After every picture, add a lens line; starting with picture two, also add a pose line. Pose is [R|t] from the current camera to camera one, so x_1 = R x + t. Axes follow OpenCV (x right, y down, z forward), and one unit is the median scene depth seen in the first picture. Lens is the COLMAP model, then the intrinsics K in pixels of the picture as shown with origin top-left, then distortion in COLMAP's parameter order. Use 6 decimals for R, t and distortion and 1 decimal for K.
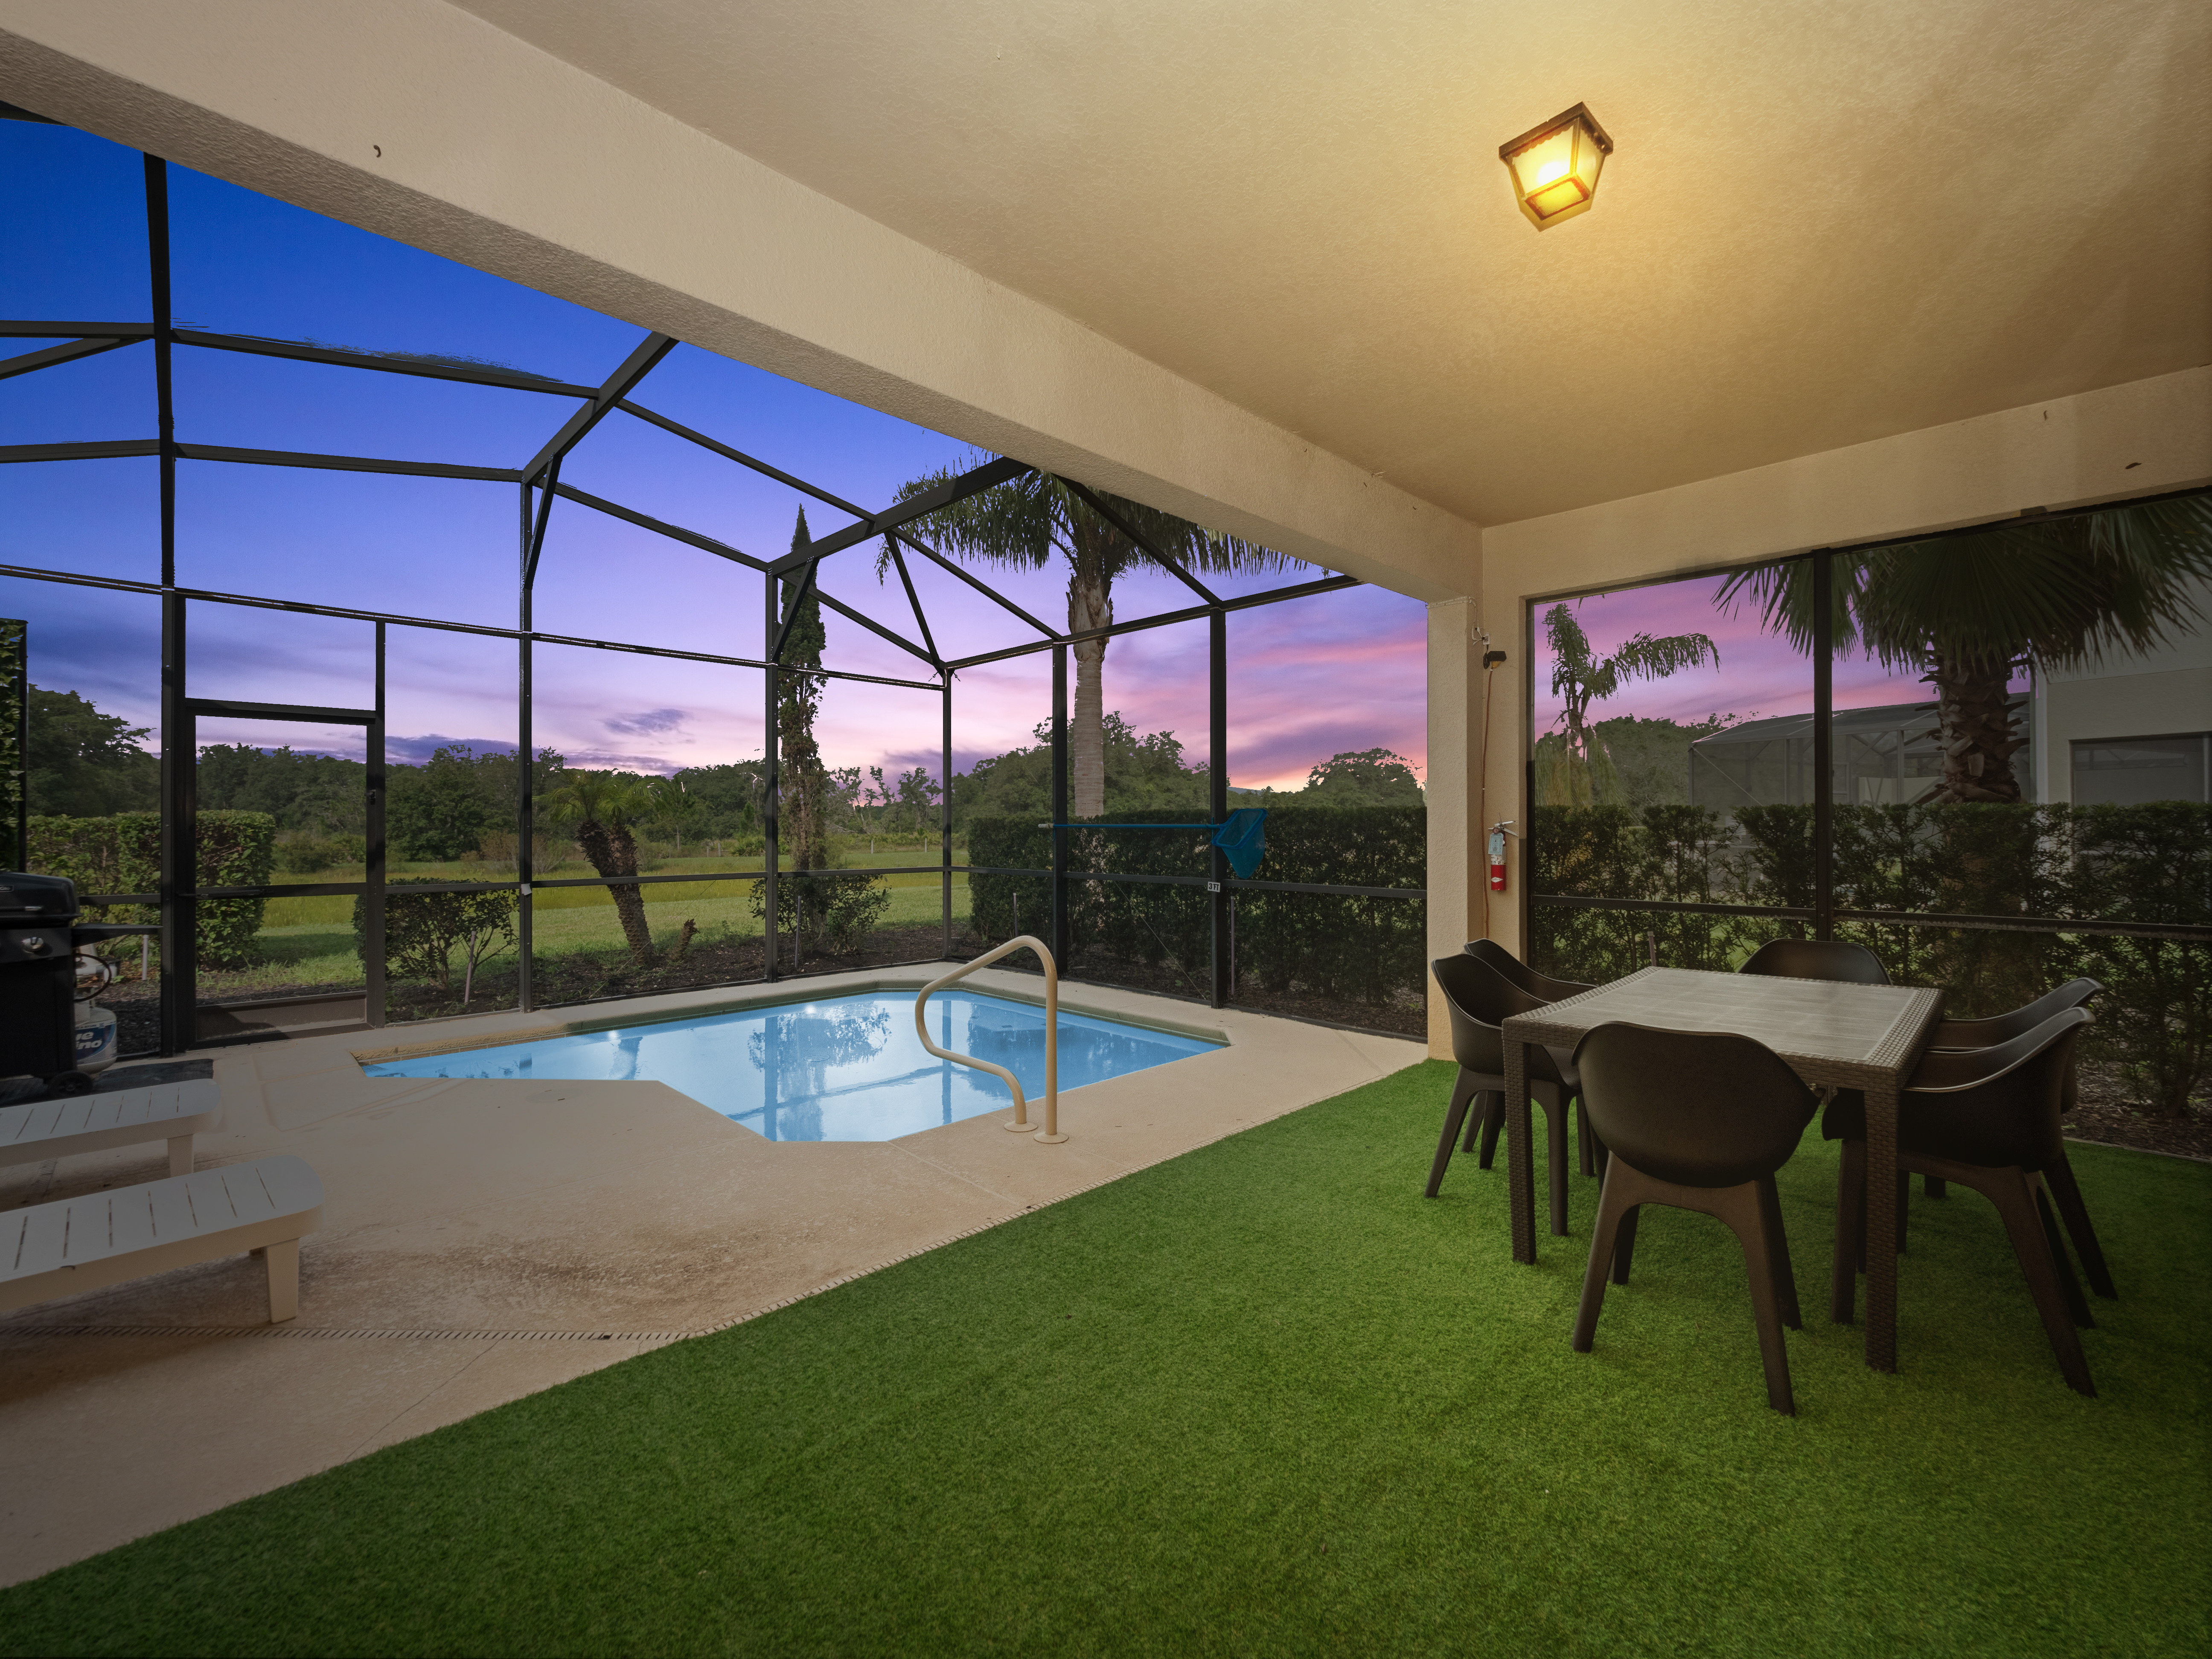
lens RADIAL K [[933.8, 0, 1120.0], [0, 933.8, 823.3], [0, 0, 1]] dist [0.001467, -0.001553]
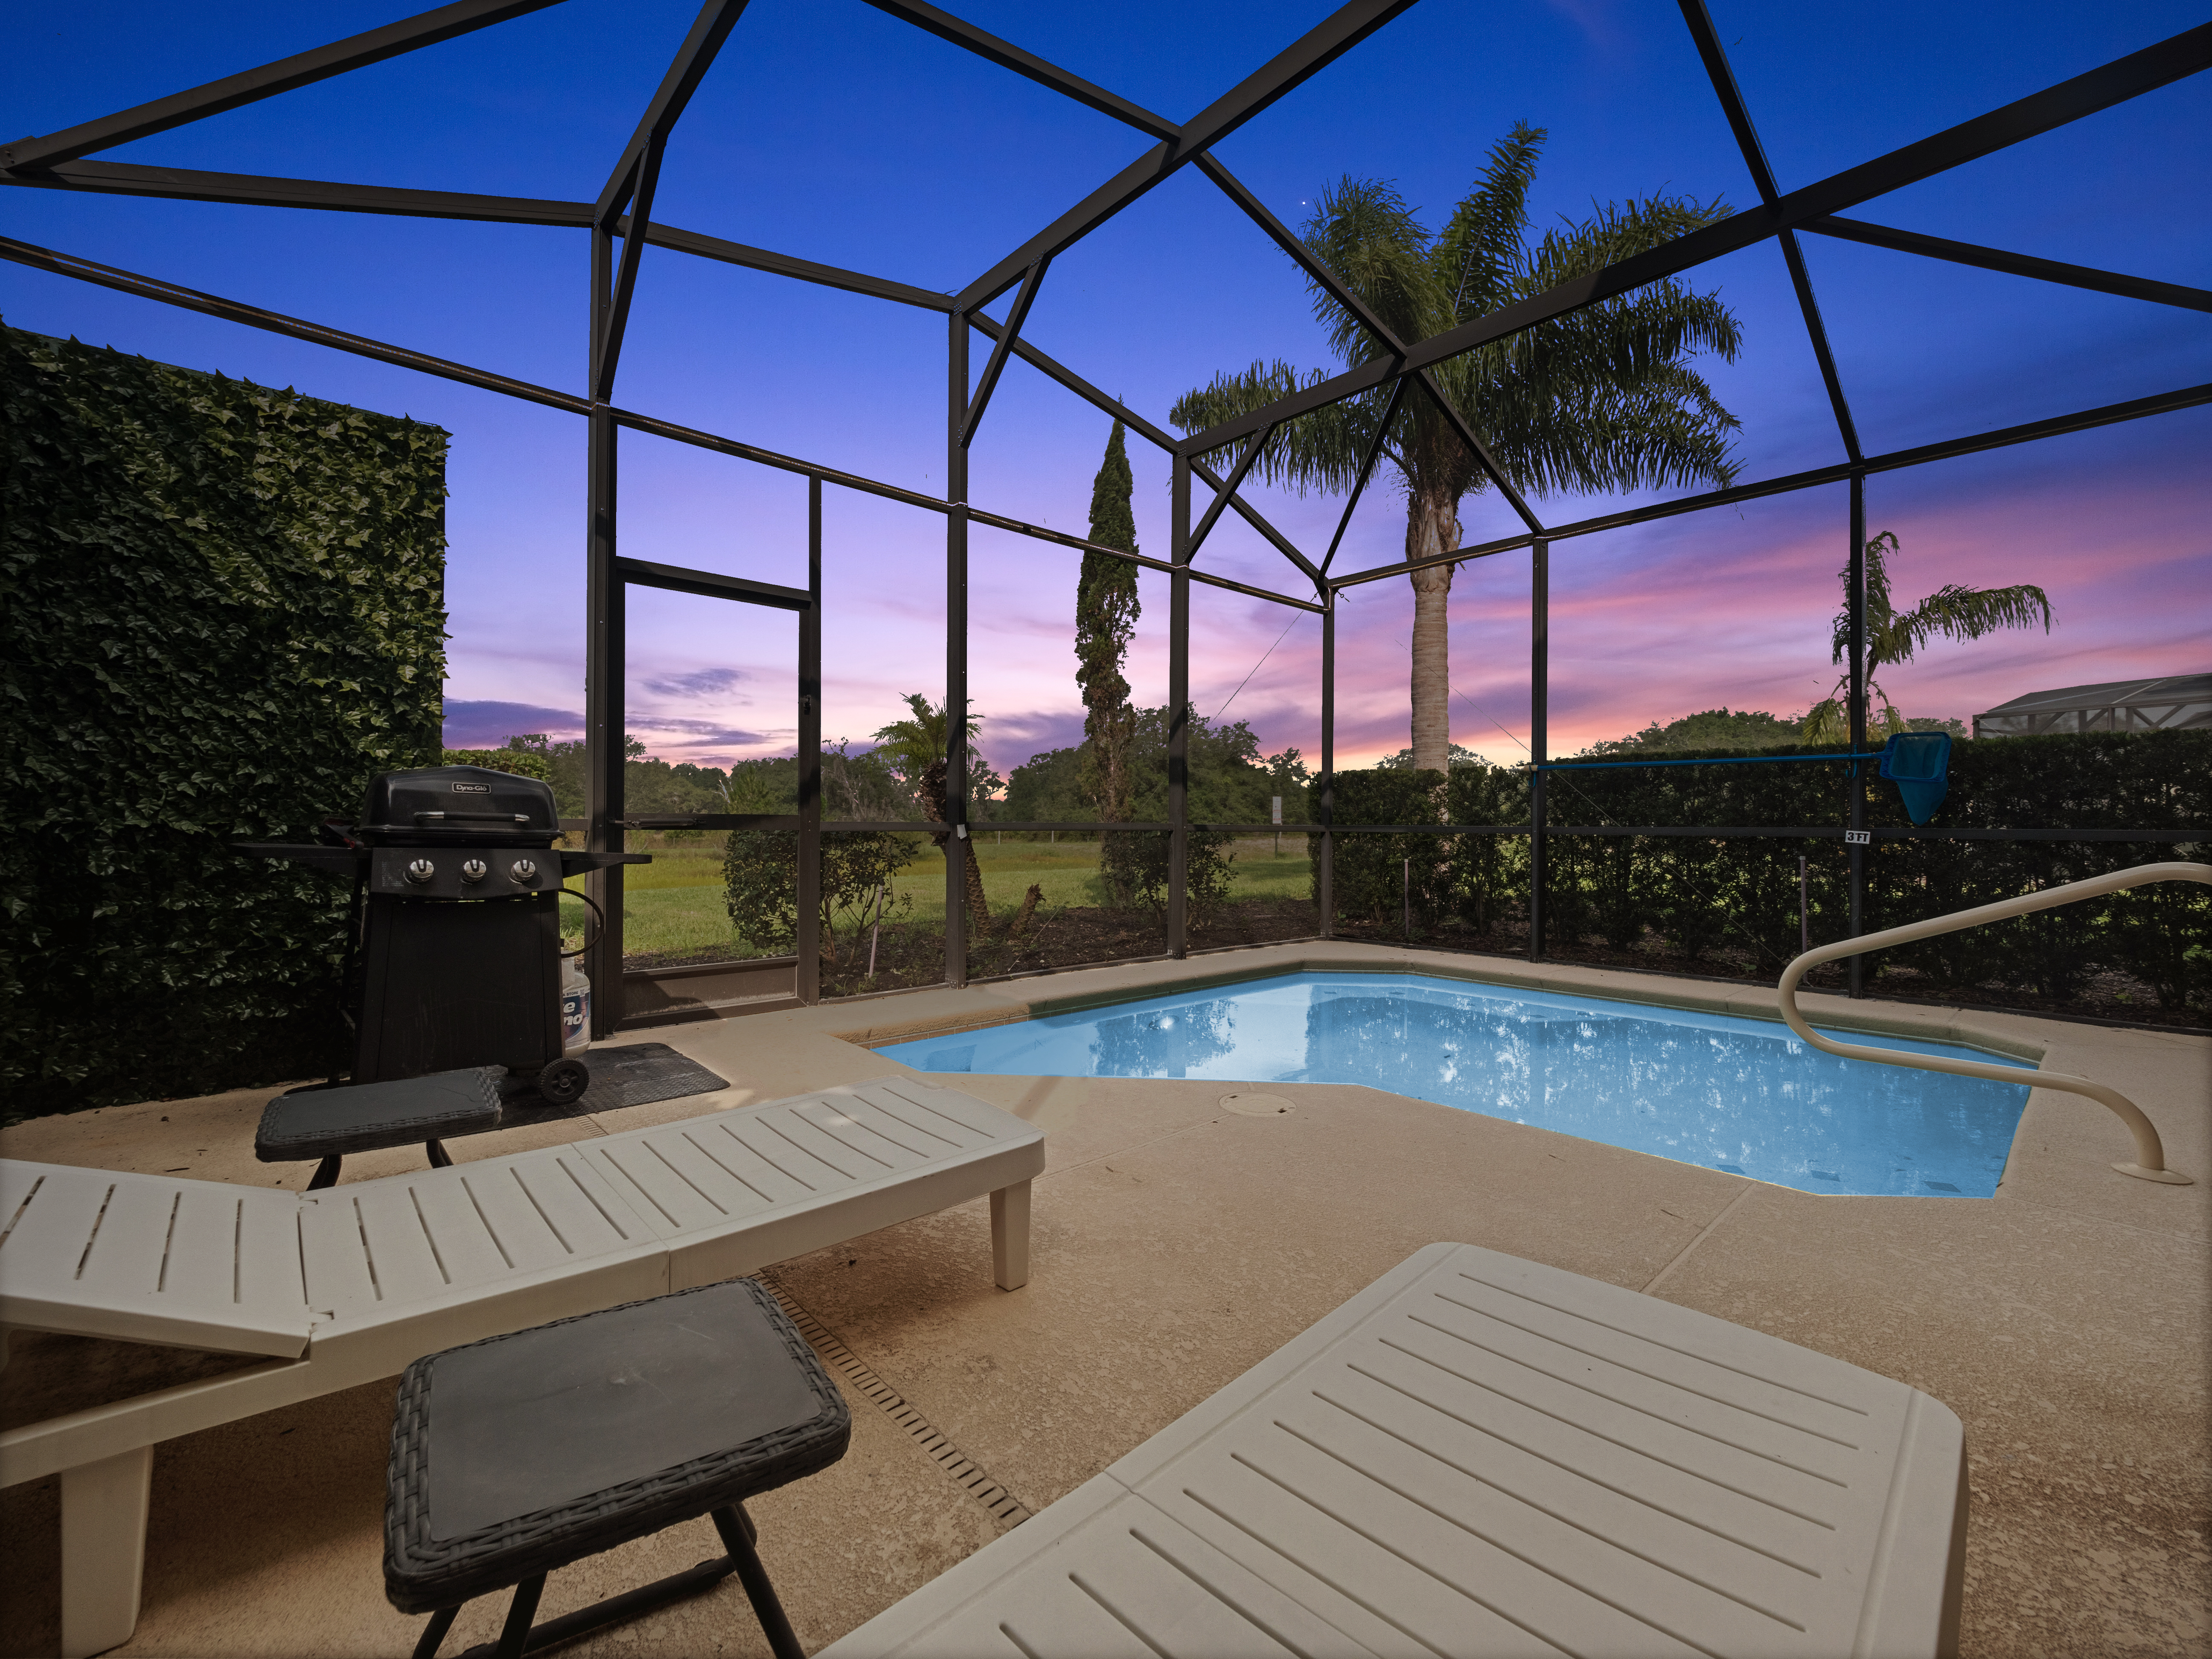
lens RADIAL K [[933.8, 0, 1090.2], [0, 933.8, 823.8], [0, 0, 1]] dist [0.001467, -0.001553]
pose [[0.998755, 0.007277, -0.049345, -0.354864], [-0.007300, 0.999973, -0.000294, 0.045701], [0.049342, 0.000654, 0.998782, 0.165207]]
